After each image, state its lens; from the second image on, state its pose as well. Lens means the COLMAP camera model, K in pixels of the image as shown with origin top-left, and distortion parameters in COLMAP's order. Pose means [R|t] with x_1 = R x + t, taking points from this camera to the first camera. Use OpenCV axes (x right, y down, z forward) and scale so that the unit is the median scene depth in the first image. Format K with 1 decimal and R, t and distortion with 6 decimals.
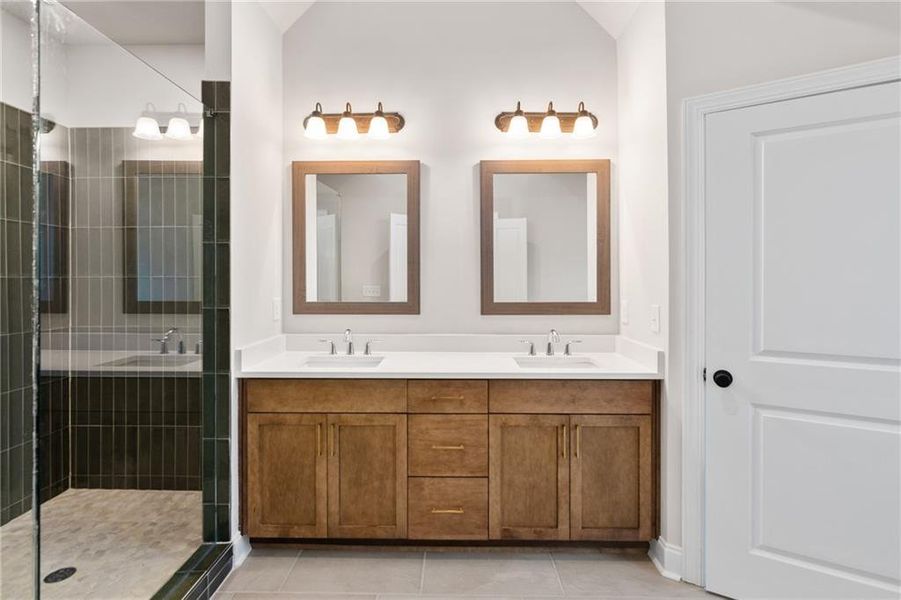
lens RADIAL K [[442.3, 0, 446.9], [0, 442.3, 288.9], [0, 0, 1]] dist [-0.000540, 0.000548]
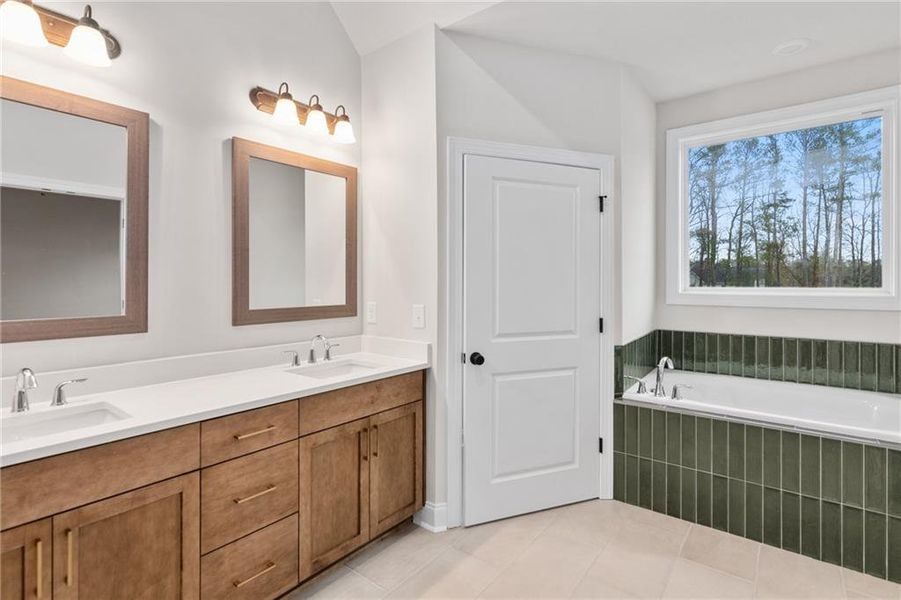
lens RADIAL K [[442.3, 0, 446.9], [0, 442.3, 288.9], [0, 0, 1]] dist [-0.000540, 0.000548]
pose [[0.604678, -0.011018, 0.796394, -0.415167], [0.013663, 0.999901, 0.003460, -0.008764], [-0.796353, 0.008789, 0.604768, 0.241356]]
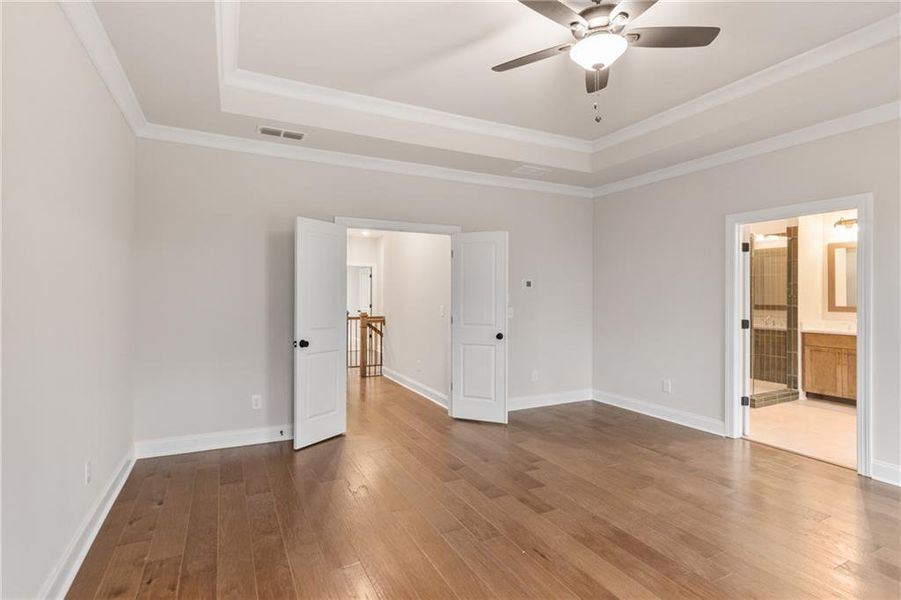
lens RADIAL K [[451.6, 0, 450.5], [0, 451.6, 300.0], [0, 0, 1]] dist [0.021993, 0.000612]
pose [[0.465520, 0.006549, -0.885013, 1.046669], [0.004099, 0.999946, 0.009556, -0.040480], [0.885028, -0.008076, 0.465468, -2.289700]]
